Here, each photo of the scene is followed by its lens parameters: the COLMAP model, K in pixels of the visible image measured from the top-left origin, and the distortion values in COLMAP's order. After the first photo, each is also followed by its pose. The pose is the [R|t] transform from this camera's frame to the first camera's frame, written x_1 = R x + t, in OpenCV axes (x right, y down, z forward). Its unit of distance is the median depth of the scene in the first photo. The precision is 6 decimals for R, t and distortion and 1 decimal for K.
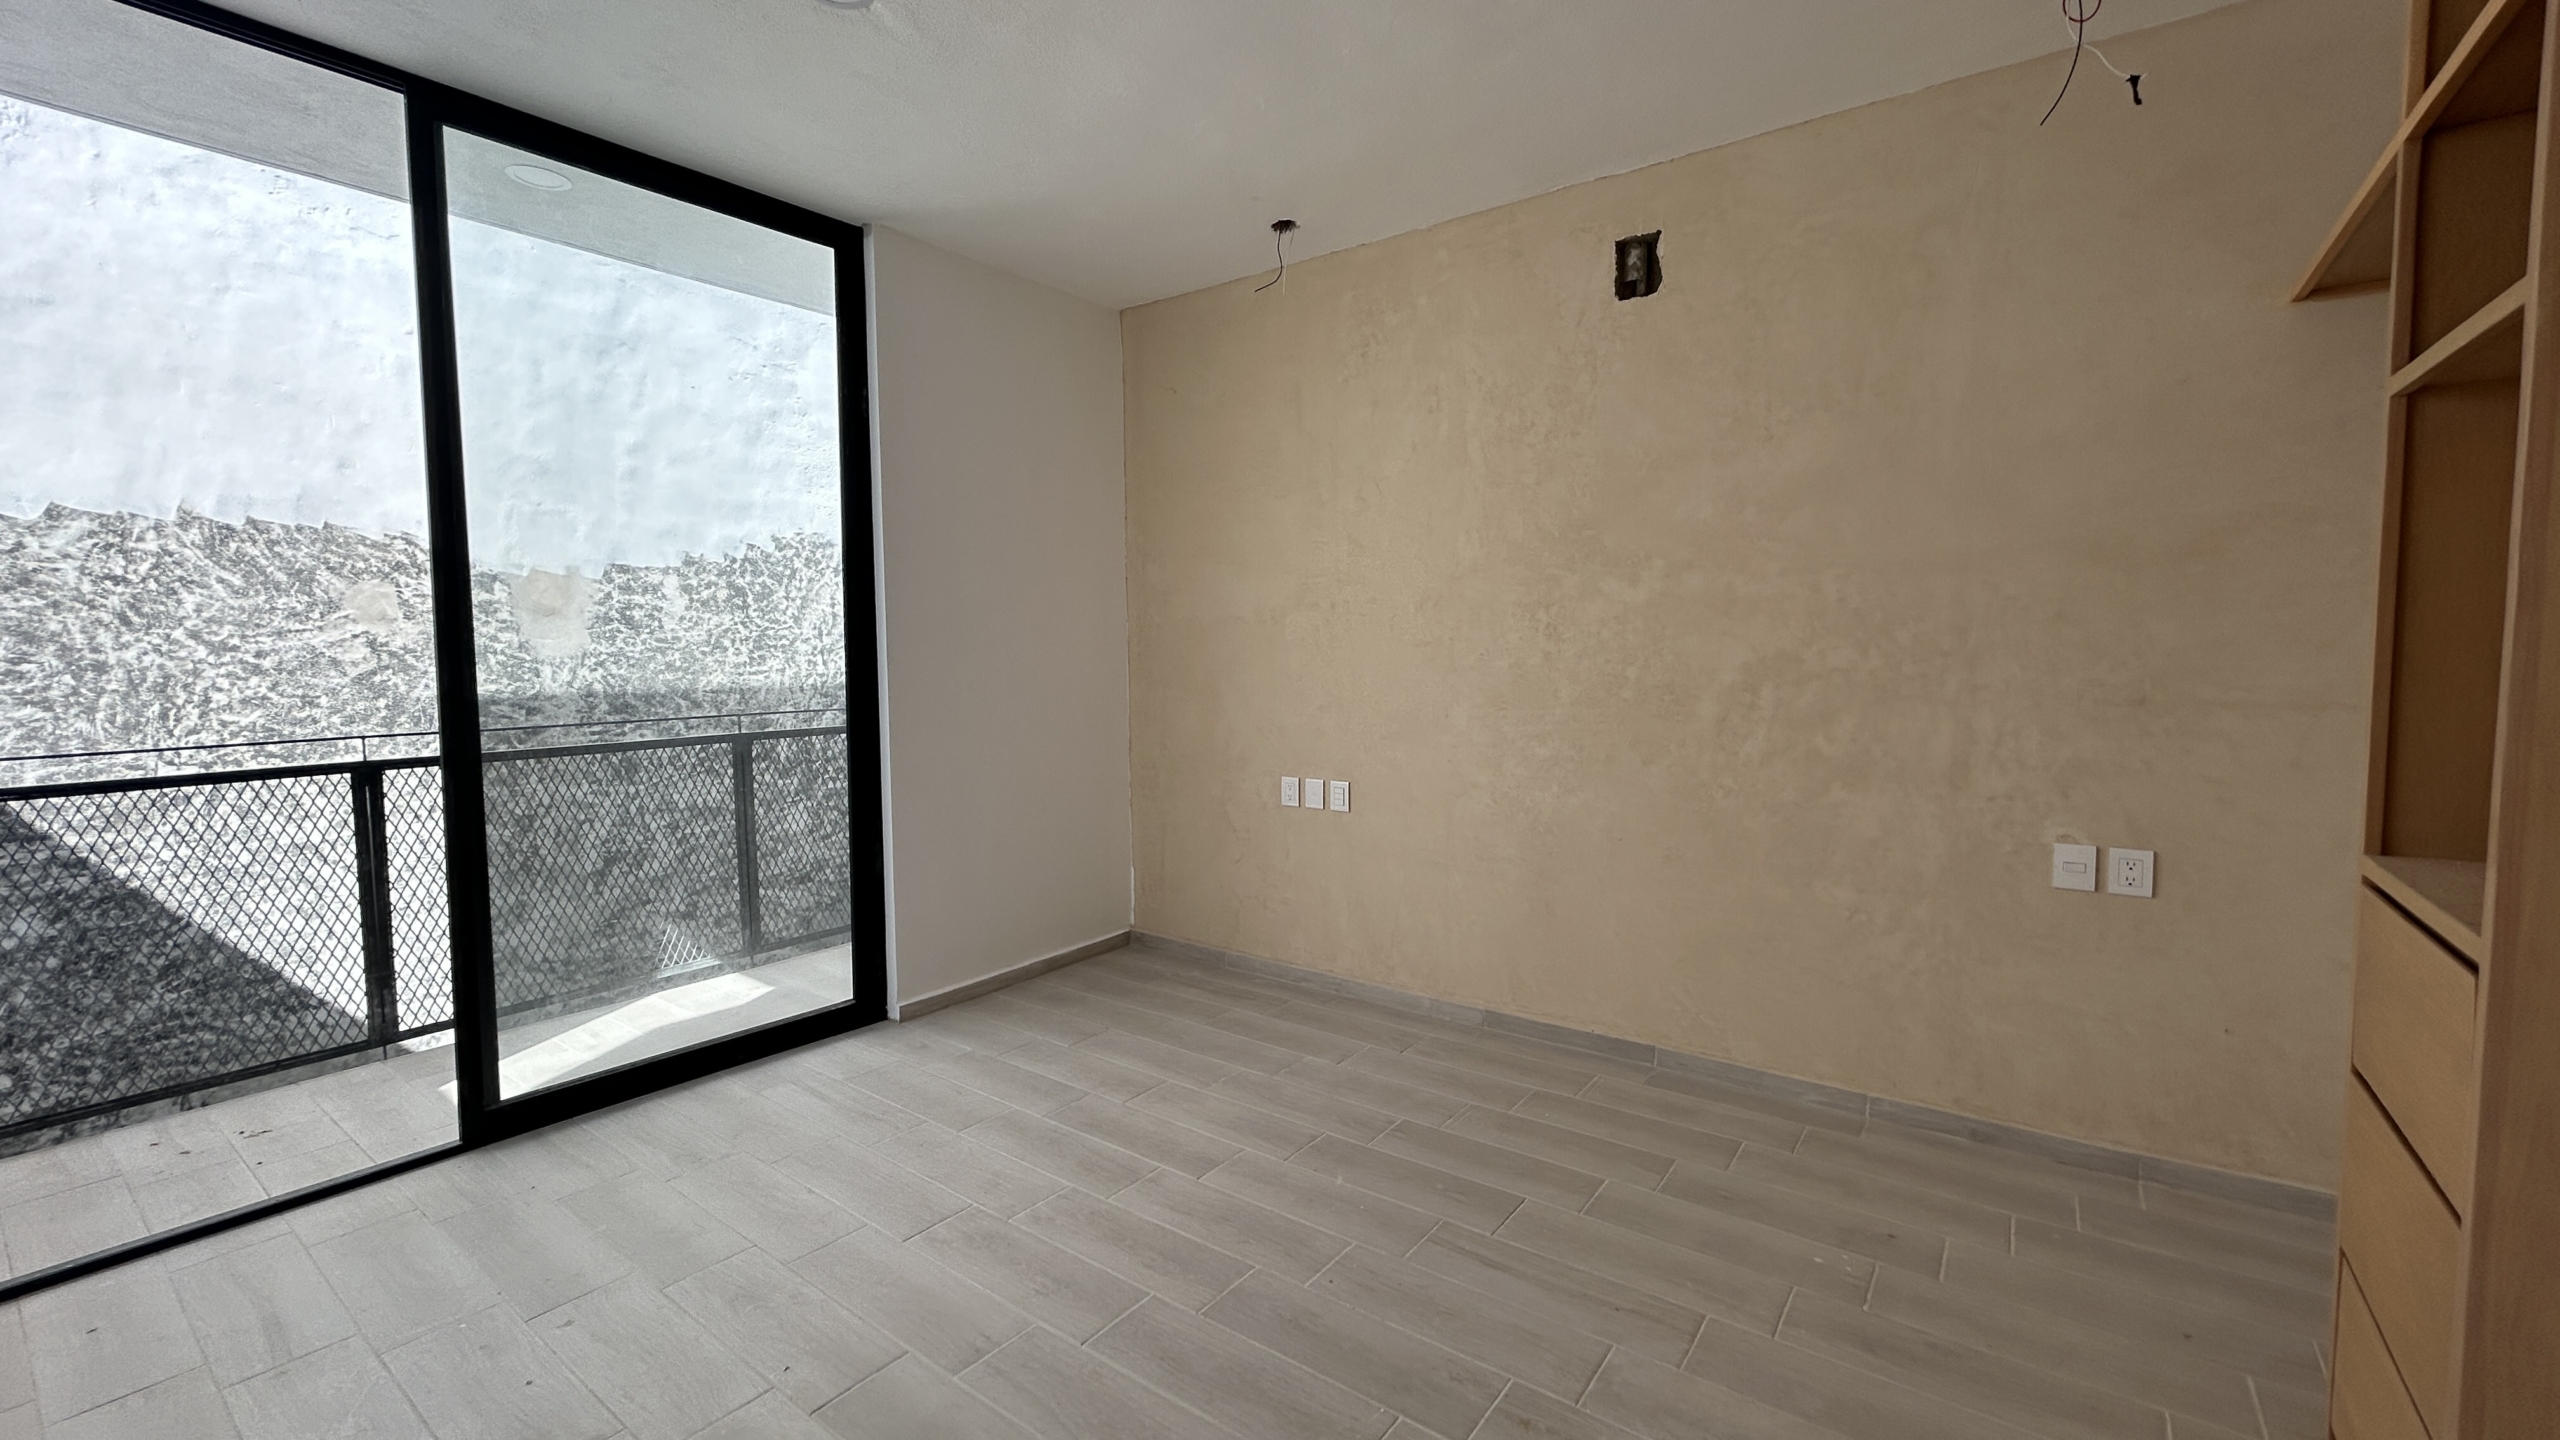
lens RADIAL K [[1006.2, 0, 1281.6], [0, 1006.2, 729.9], [0, 0, 1]] dist [-0.008349, -0.000530]
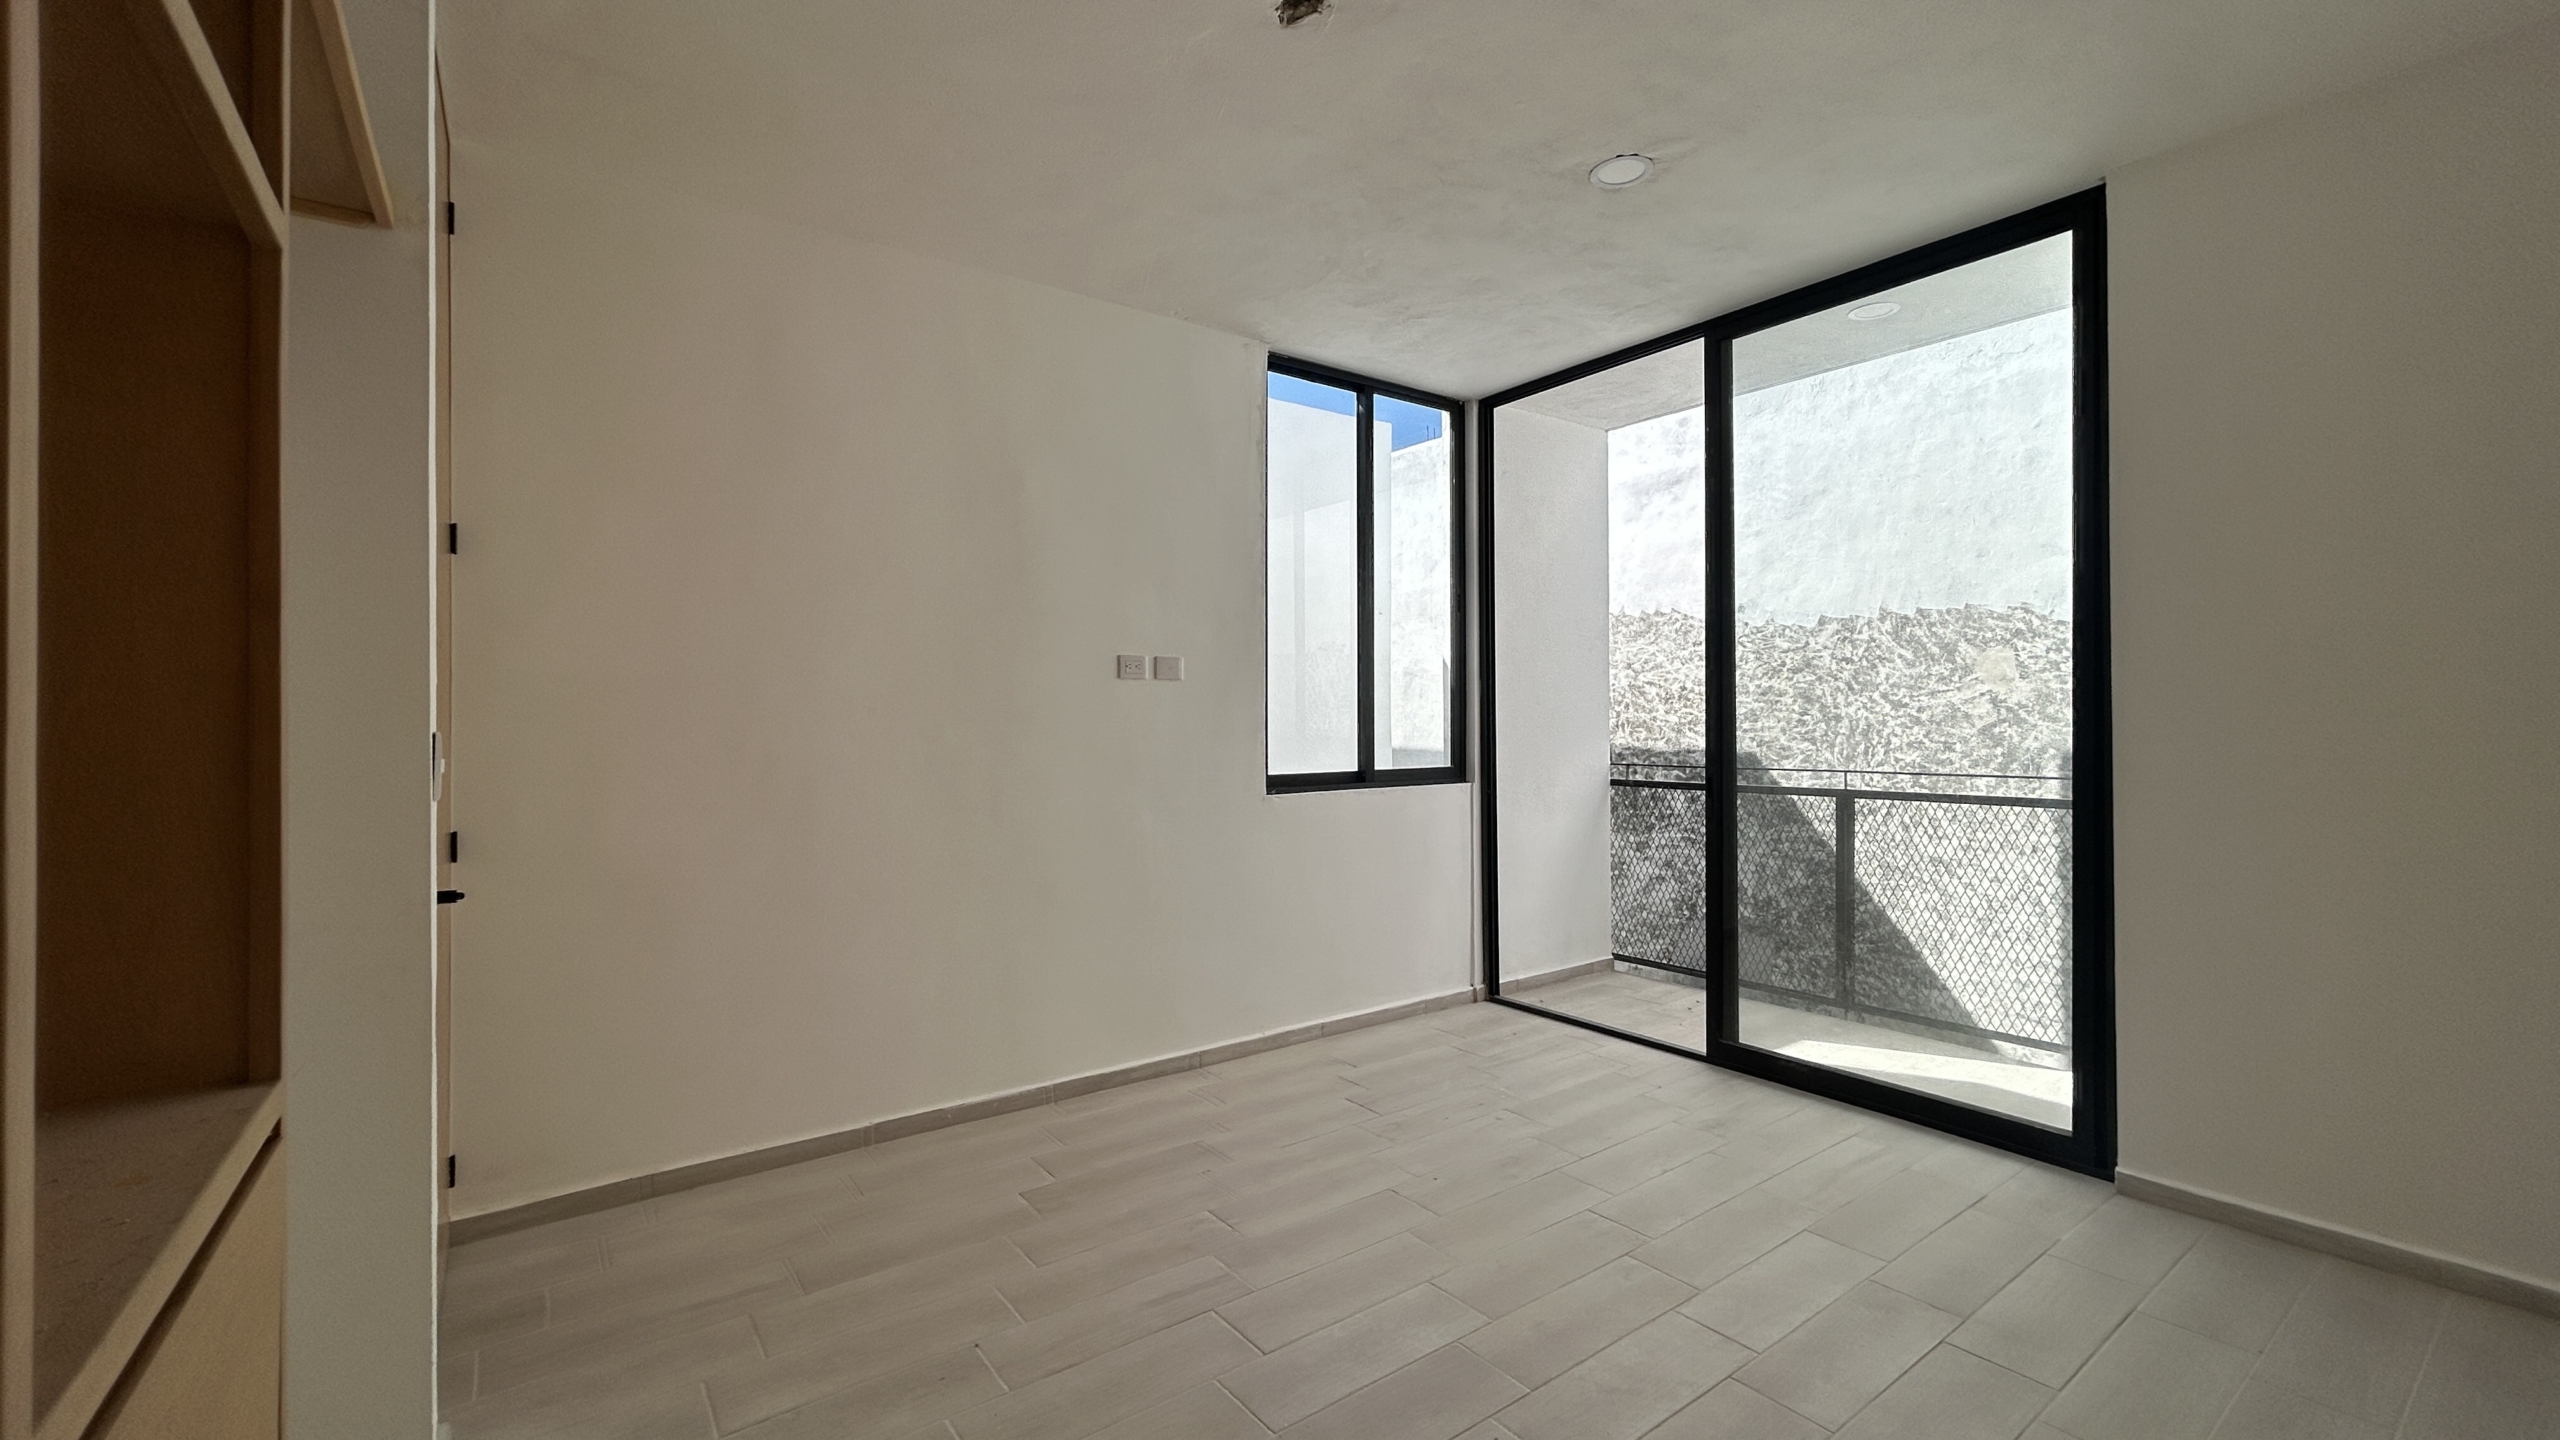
lens RADIAL K [[1006.2, 0, 1279.4], [0, 1006.2, 730.0], [0, 0, 1]] dist [-0.008349, -0.000530]
pose [[-0.283971, 0.015372, -0.958710, 0.513193], [-0.071175, 0.996775, 0.037064, -0.038687], [0.956188, 0.078761, -0.281961, 0.581090]]
